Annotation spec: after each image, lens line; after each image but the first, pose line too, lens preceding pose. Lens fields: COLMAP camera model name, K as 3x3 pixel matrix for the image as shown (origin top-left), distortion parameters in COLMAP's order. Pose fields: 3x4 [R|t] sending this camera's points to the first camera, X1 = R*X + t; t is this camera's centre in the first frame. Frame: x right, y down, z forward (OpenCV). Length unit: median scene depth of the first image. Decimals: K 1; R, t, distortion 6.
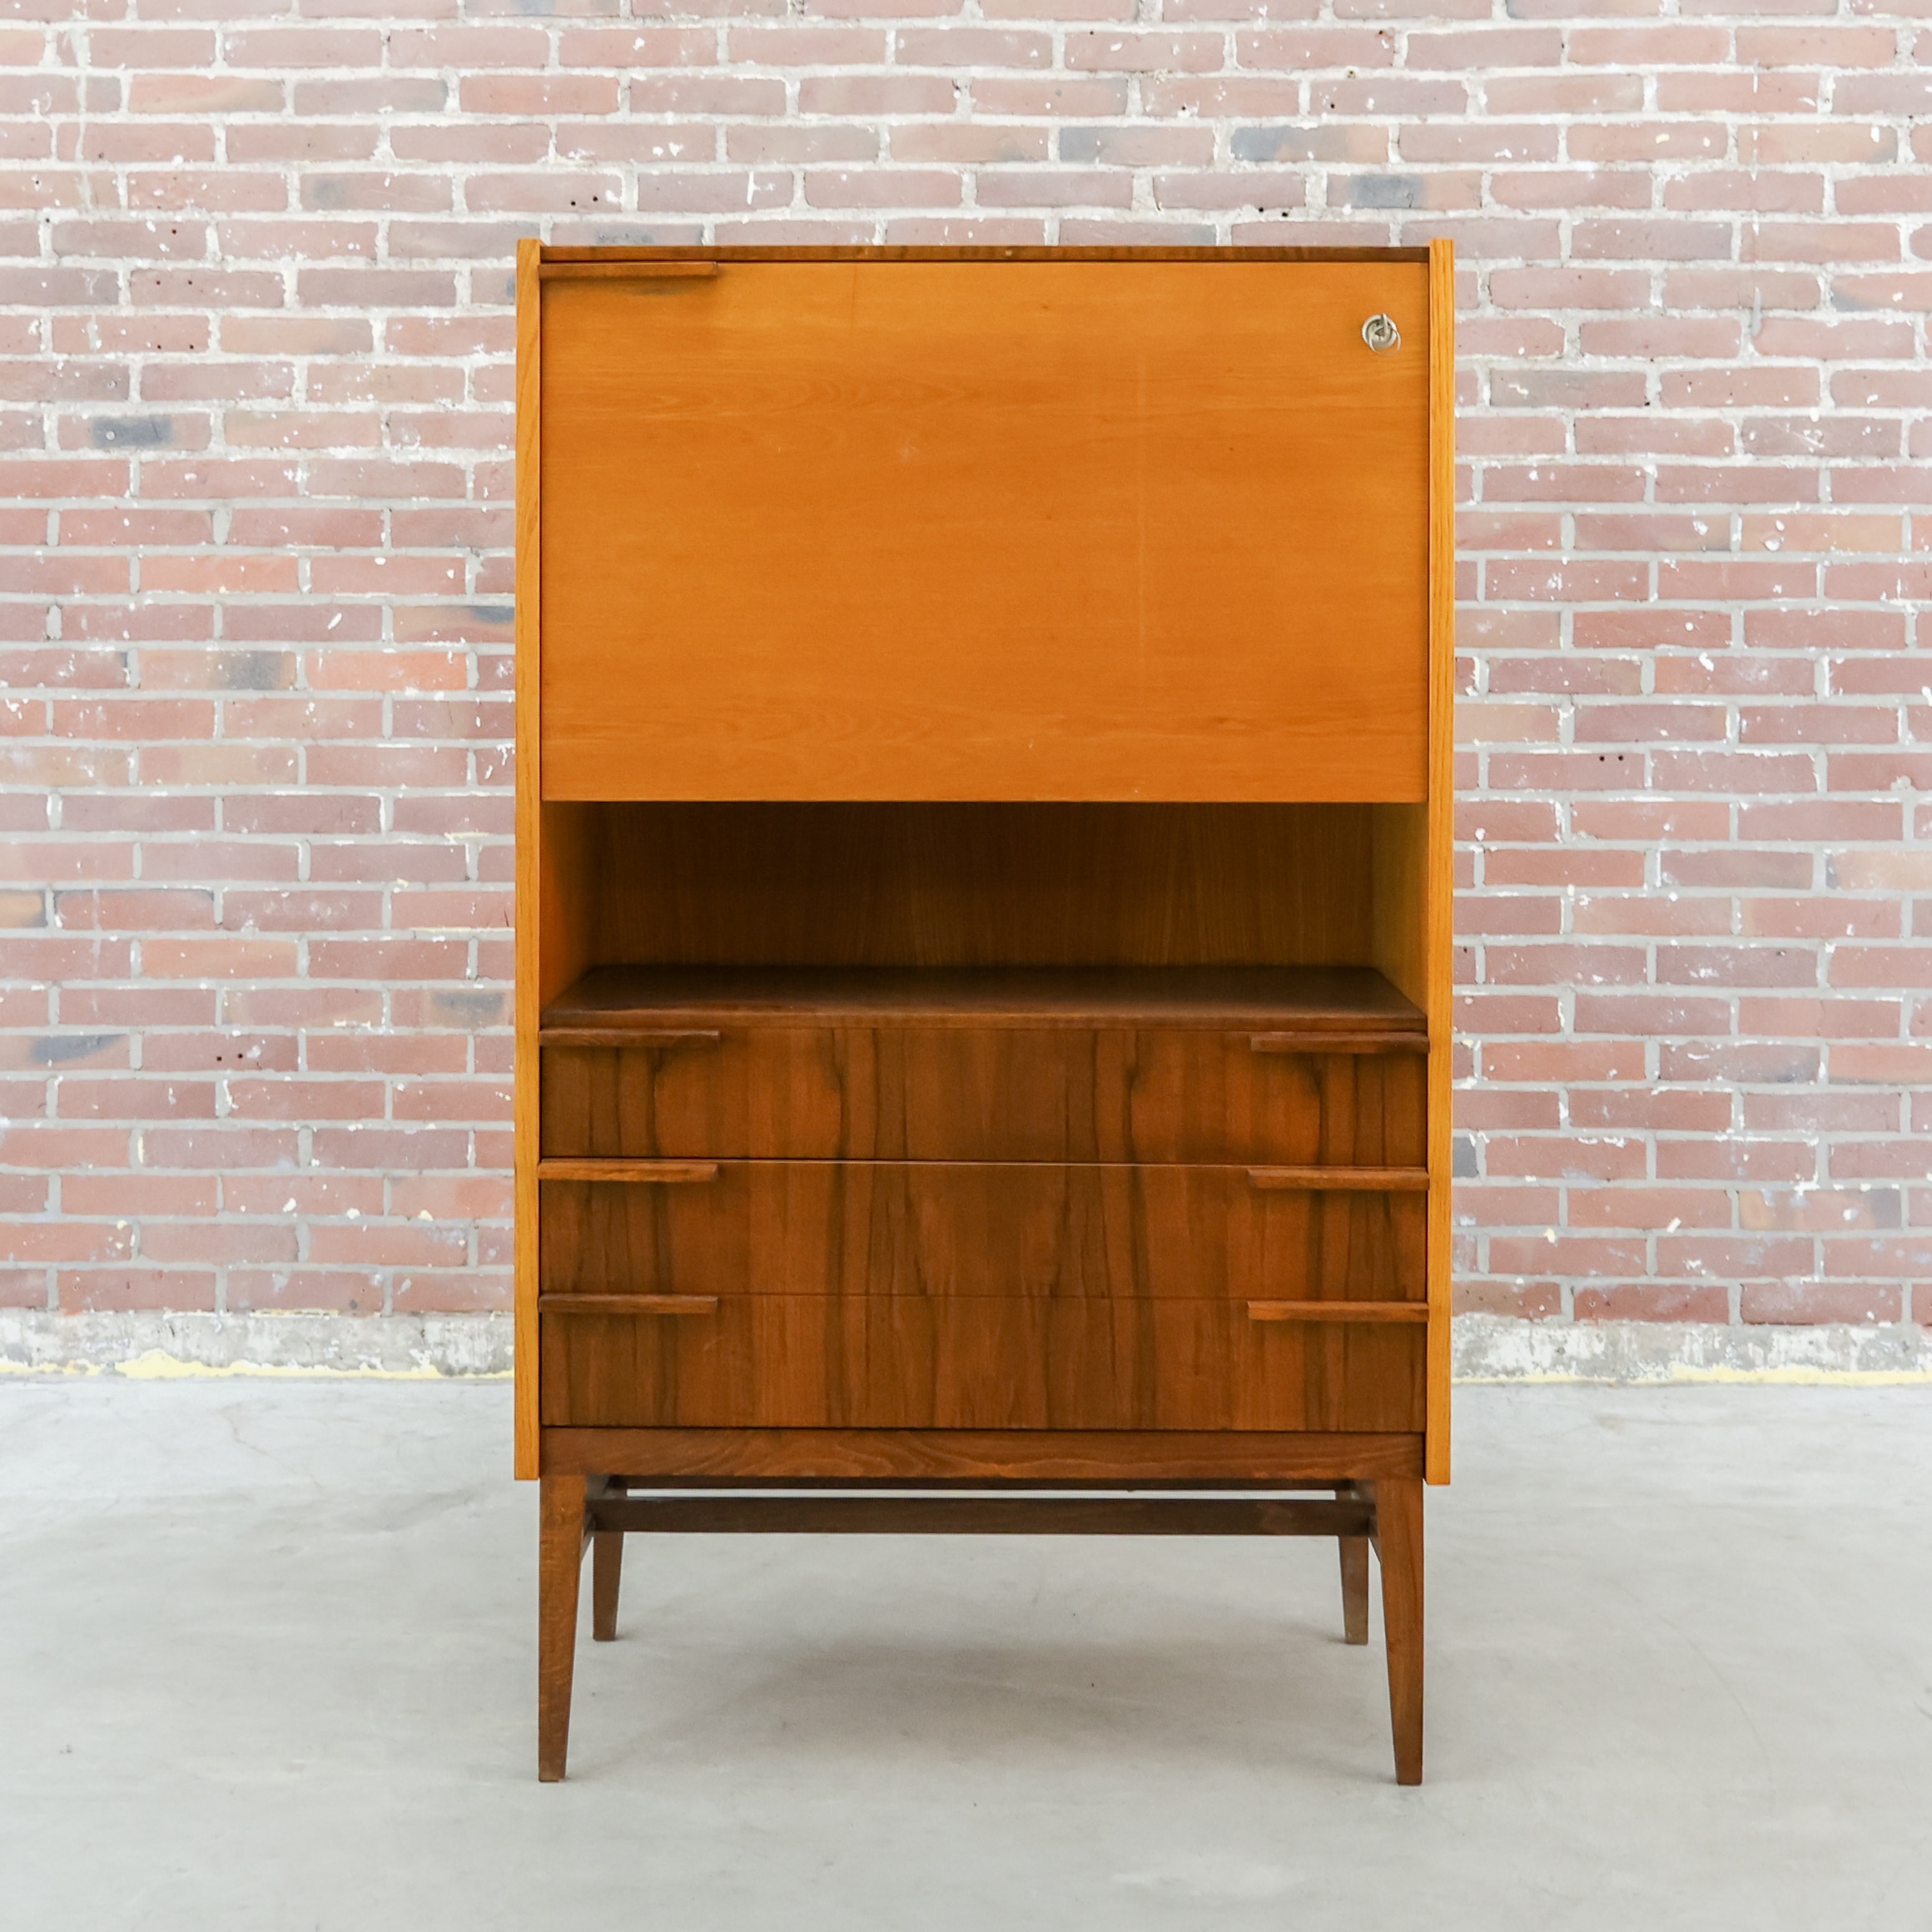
lens RADIAL K [[4874.6, 0, 831.9], [0, 4874.6, 922.5], [0, 0, 1]] dist [0.039951, -0.020611]
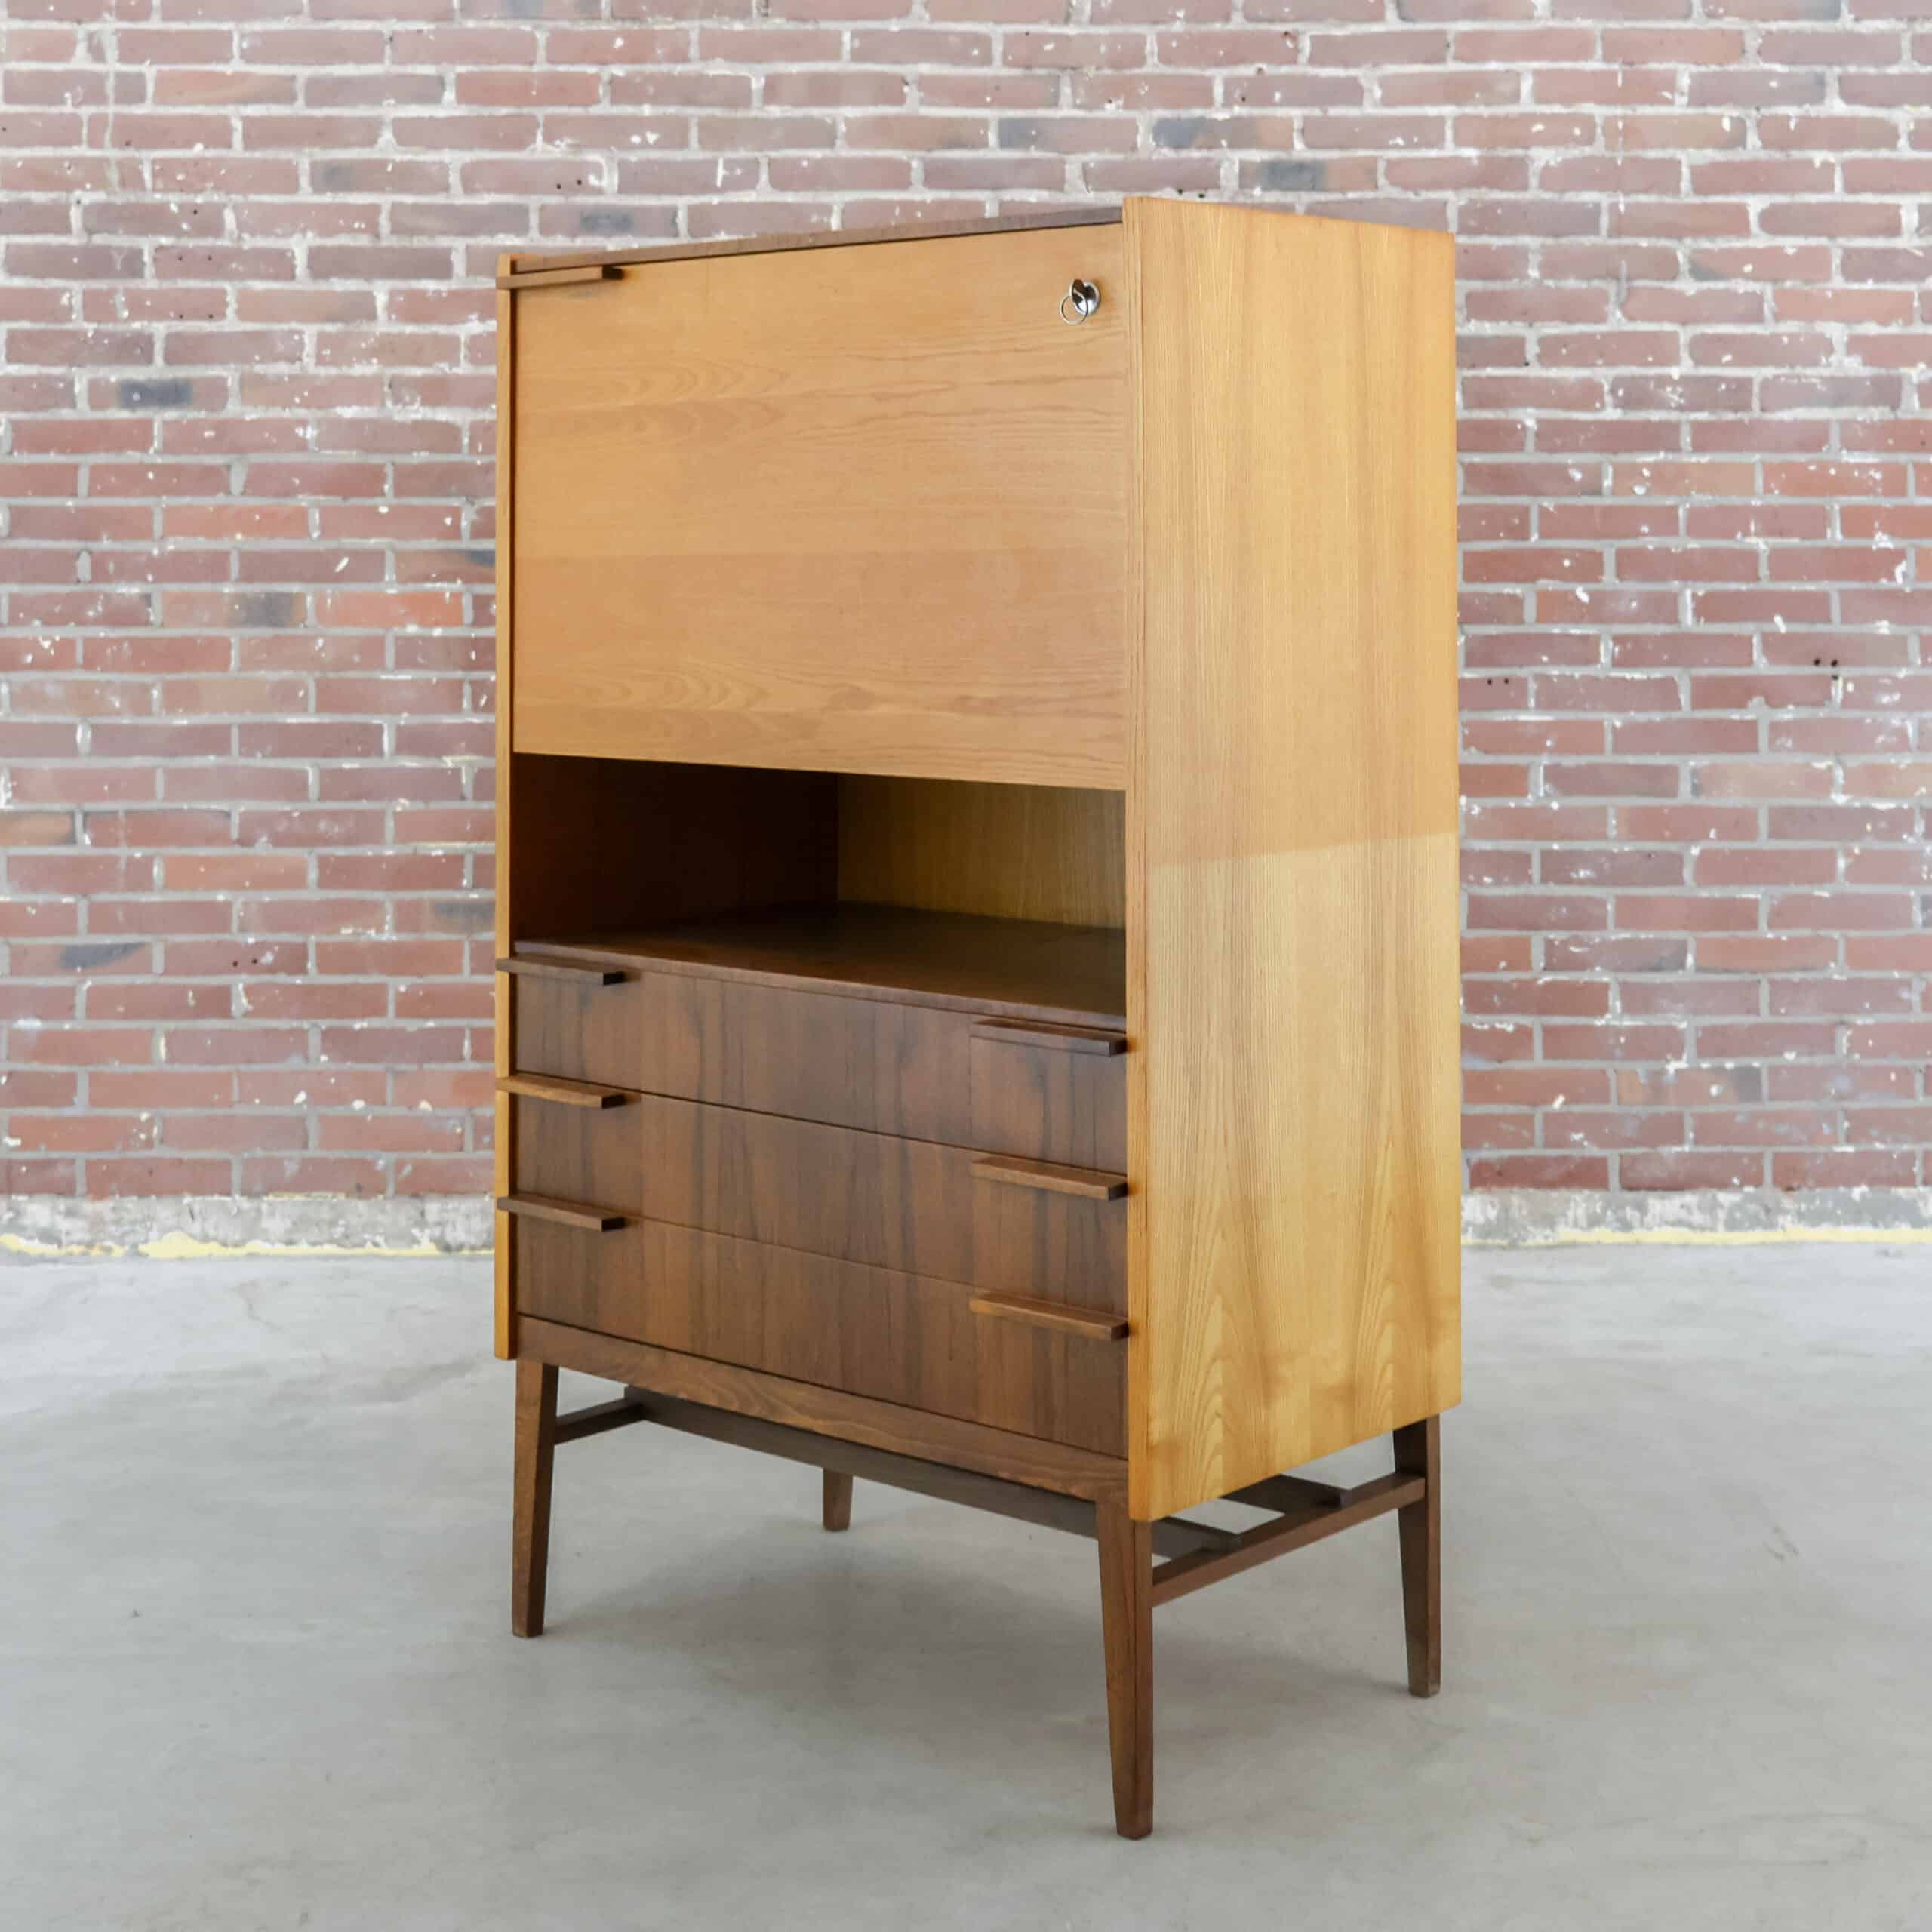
lens RADIAL K [[4779.5, 0, 1019.8], [0, 4779.5, 967.0], [0, 0, 1]] dist [0.056270, 0.079624]
pose [[0.998583, -0.009527, 0.052348, -0.006781], [0.007956, 0.999514, 0.030140, -0.002484], [-0.052609, -0.029681, 0.998174, -0.085254]]
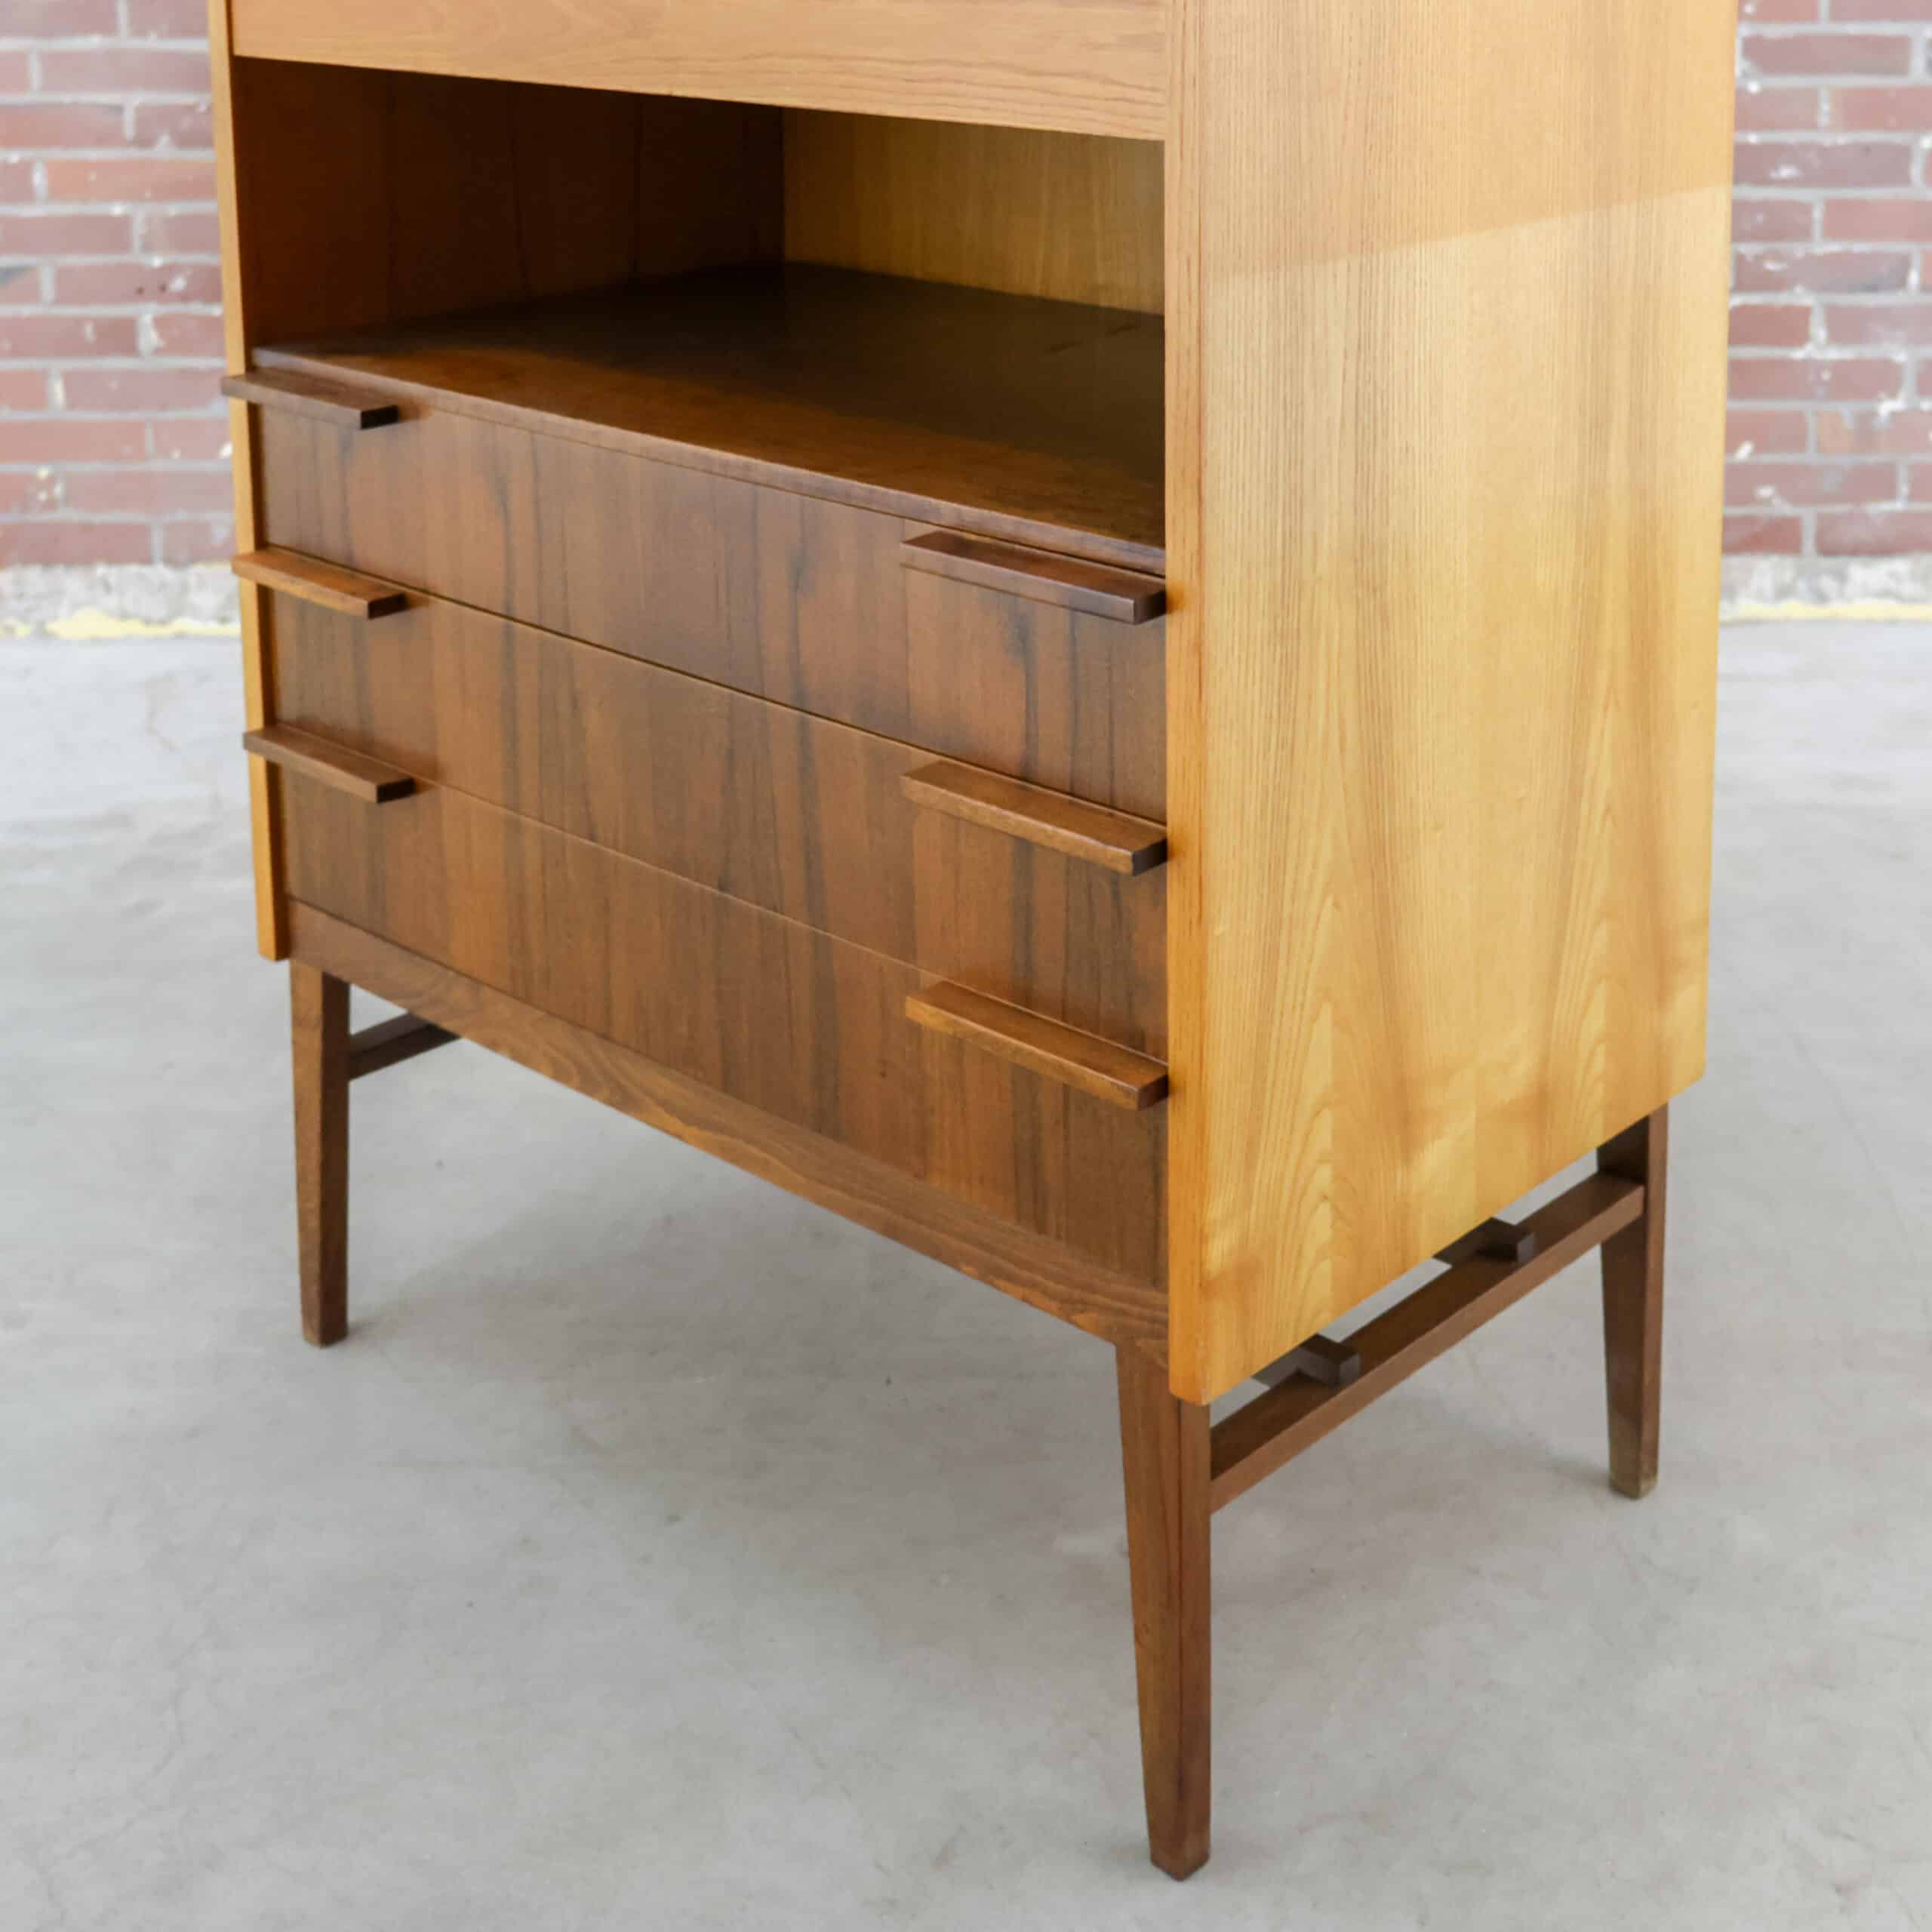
lens RADIAL K [[4874.6, 0, 831.9], [0, 4874.6, 922.5], [0, 0, 1]] dist [0.039951, -0.020611]
pose [[0.999887, -0.012131, -0.008839, 0.010083], [0.013446, 0.985644, 0.168299, -0.007857], [0.006671, -0.168398, 0.985696, 0.095275]]
